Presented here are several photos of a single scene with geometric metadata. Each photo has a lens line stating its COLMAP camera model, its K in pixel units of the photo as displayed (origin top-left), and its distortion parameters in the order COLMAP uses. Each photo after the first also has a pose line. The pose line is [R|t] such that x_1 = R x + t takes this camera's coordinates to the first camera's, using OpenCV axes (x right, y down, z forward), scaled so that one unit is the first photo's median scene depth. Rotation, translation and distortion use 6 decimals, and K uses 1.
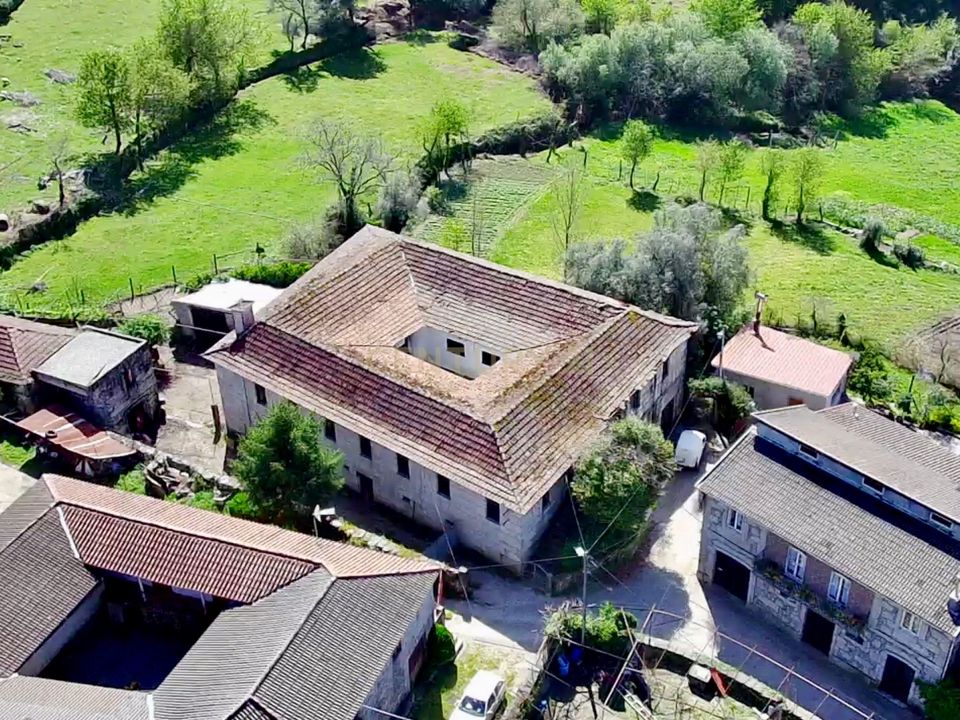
lens RADIAL K [[1107.3, 0, 480.0], [0, 1107.3, 360.0], [0, 0, 1]] dist [-0.020736, -0.001971]
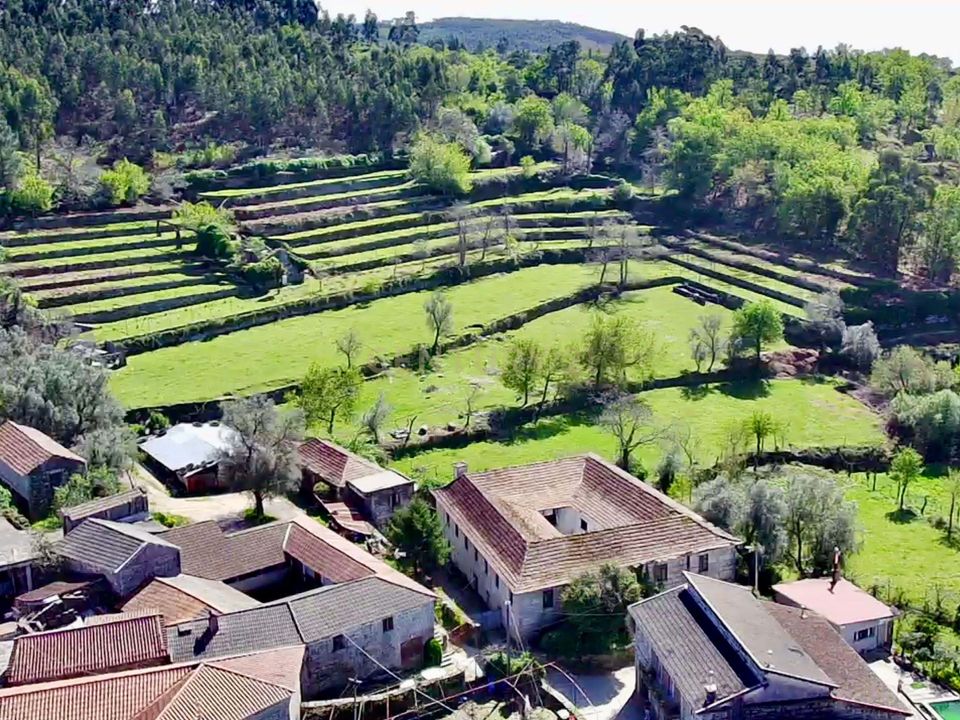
lens RADIAL K [[1107.3, 0, 480.0], [0, 1107.3, 360.0], [0, 0, 1]] dist [-0.020736, -0.001971]
pose [[0.815583, 0.115757, -0.566943, 0.402457], [-0.299472, 0.922801, -0.242394, 0.109837], [0.495117, 0.367476, 0.787287, -0.166246]]
